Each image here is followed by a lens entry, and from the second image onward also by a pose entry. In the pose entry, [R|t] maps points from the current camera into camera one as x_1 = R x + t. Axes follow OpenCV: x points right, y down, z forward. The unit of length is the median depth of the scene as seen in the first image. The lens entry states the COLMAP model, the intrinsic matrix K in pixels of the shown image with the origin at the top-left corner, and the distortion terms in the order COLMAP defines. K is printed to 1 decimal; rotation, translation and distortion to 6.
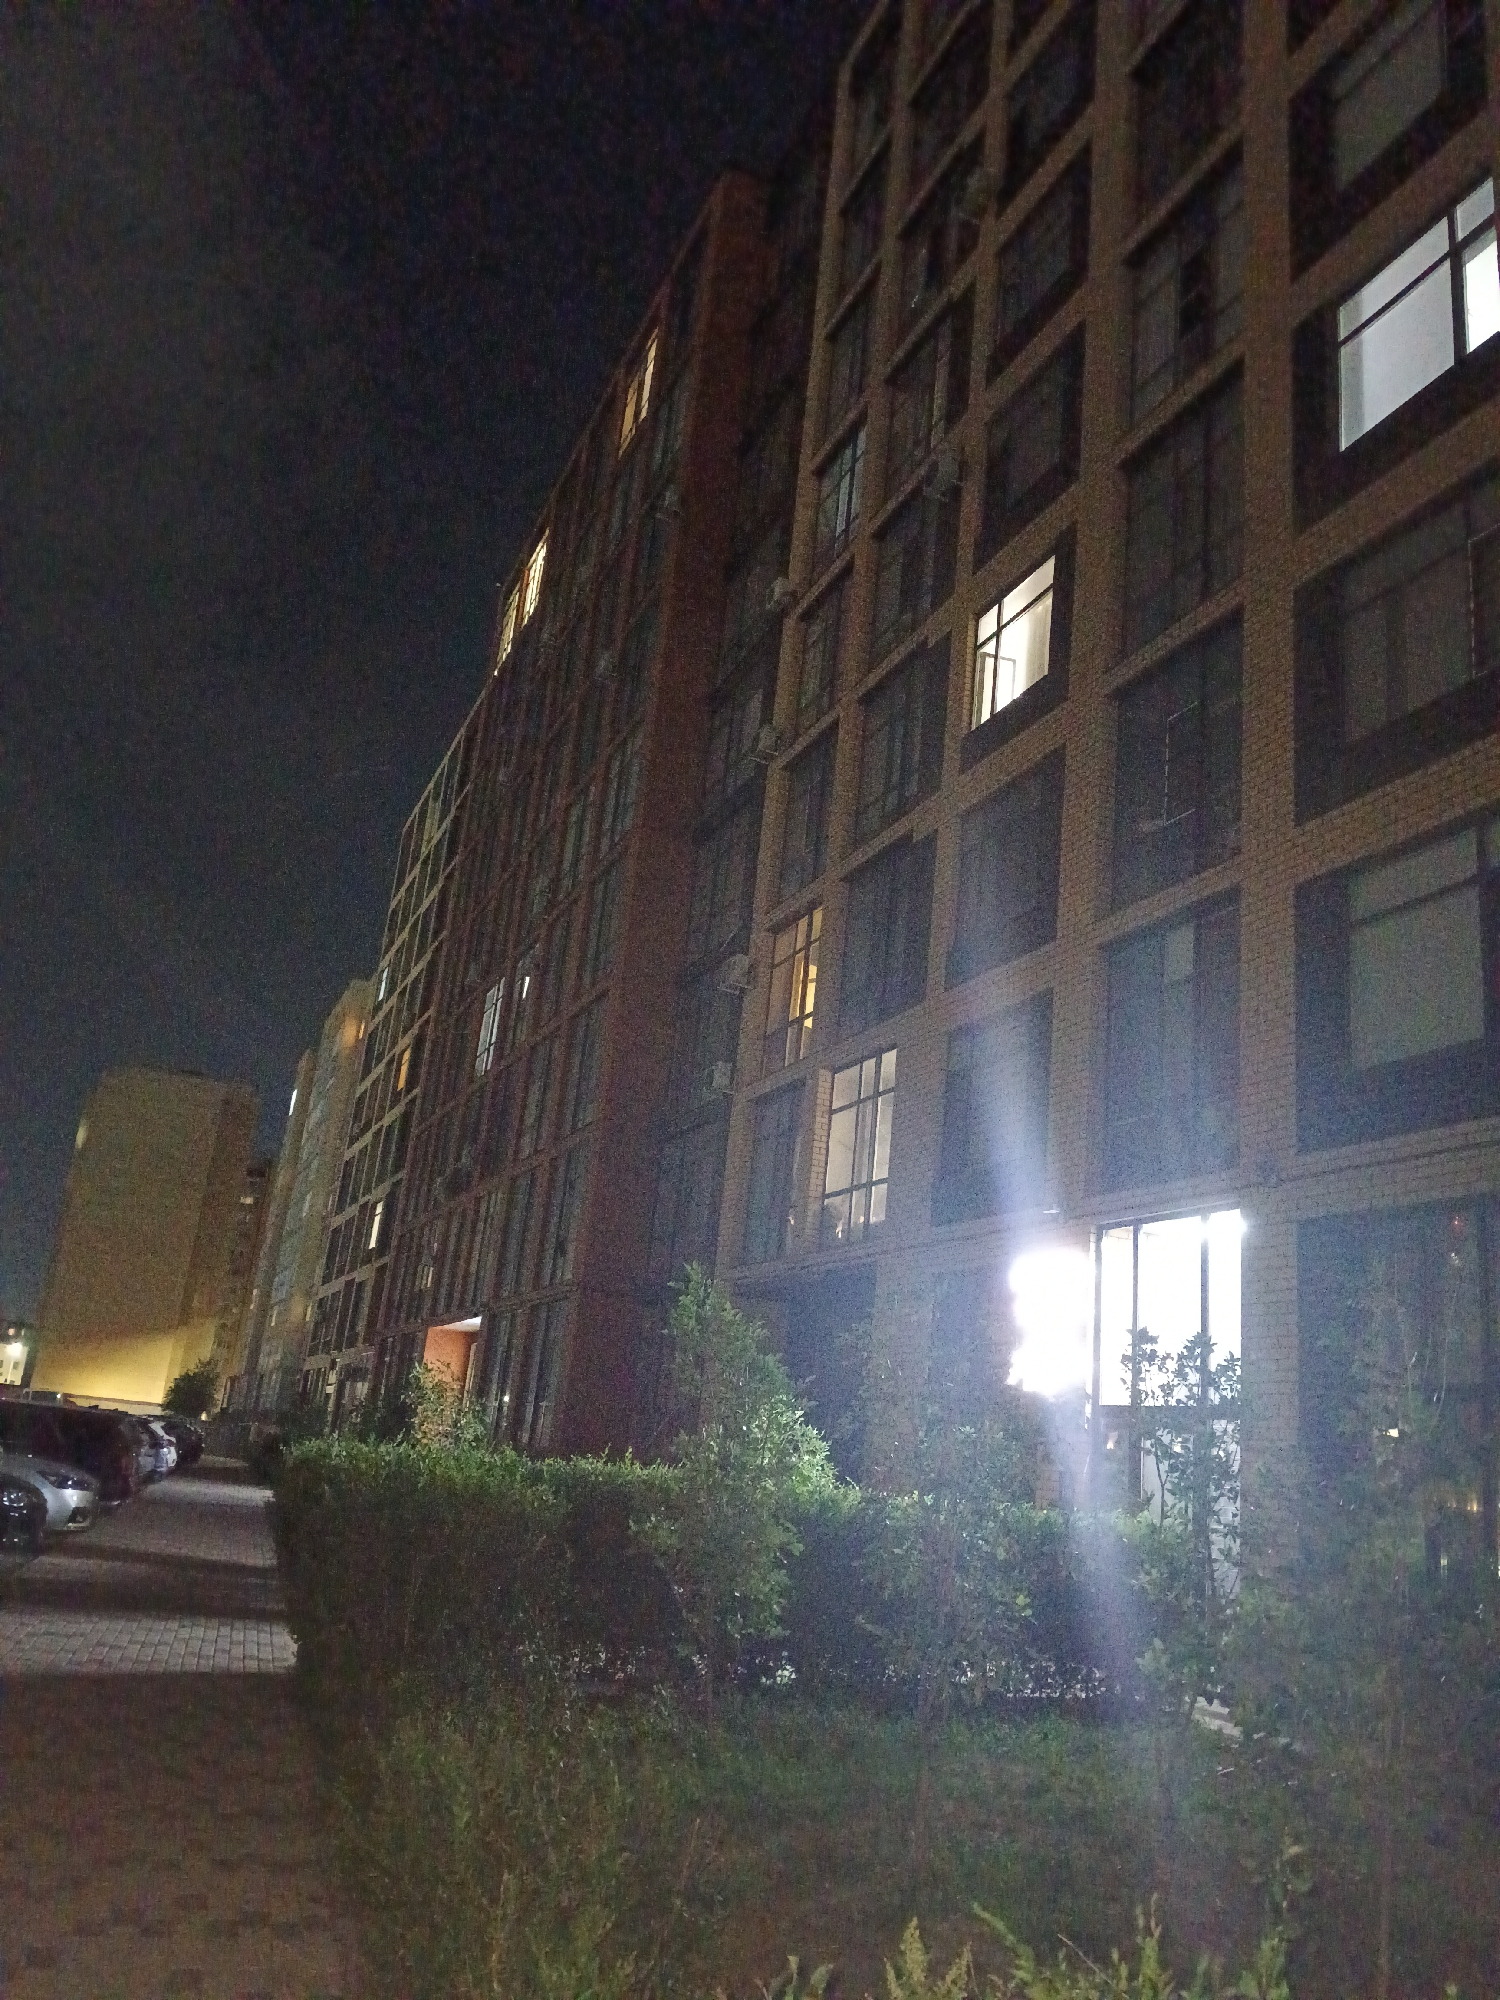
lens RADIAL K [[1488.7, 0, 750.0], [0, 1488.7, 1000.0], [0, 0, 1]] dist [0.090578, -0.158306]
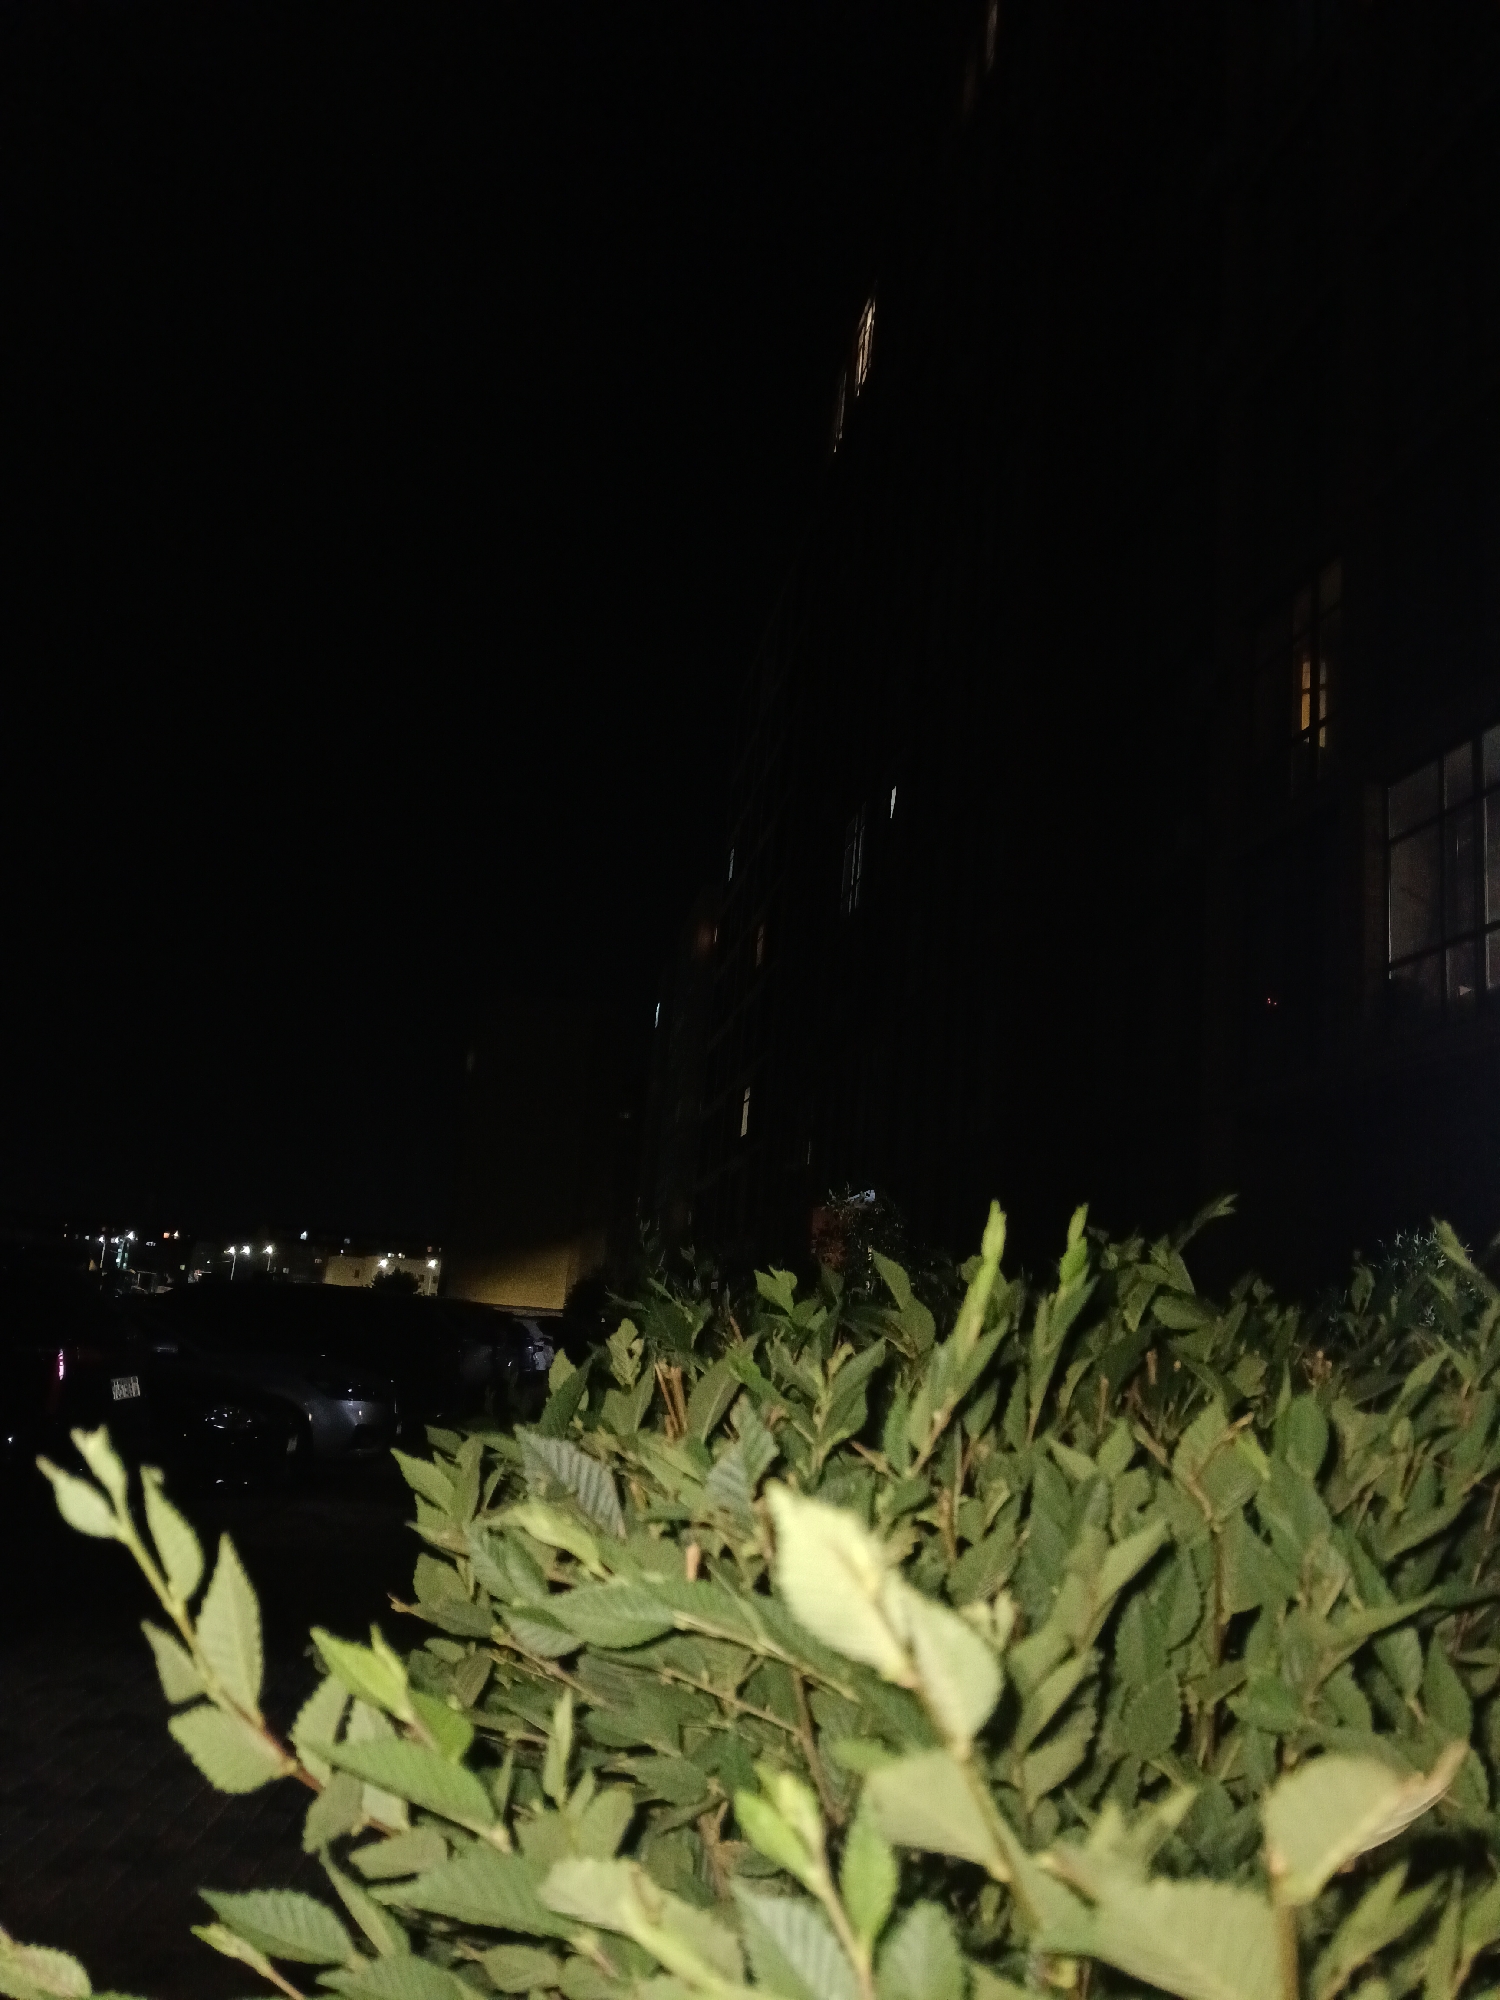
lens RADIAL K [[1488.7, 0, 750.0], [0, 1488.7, 1000.0], [0, 0, 1]] dist [0.090578, -0.158306]
pose [[0.970113, -0.066993, -0.233224, -0.073177], [0.081048, 0.995394, 0.051199, 0.093272], [0.228720, -0.068571, 0.971074, 0.295899]]
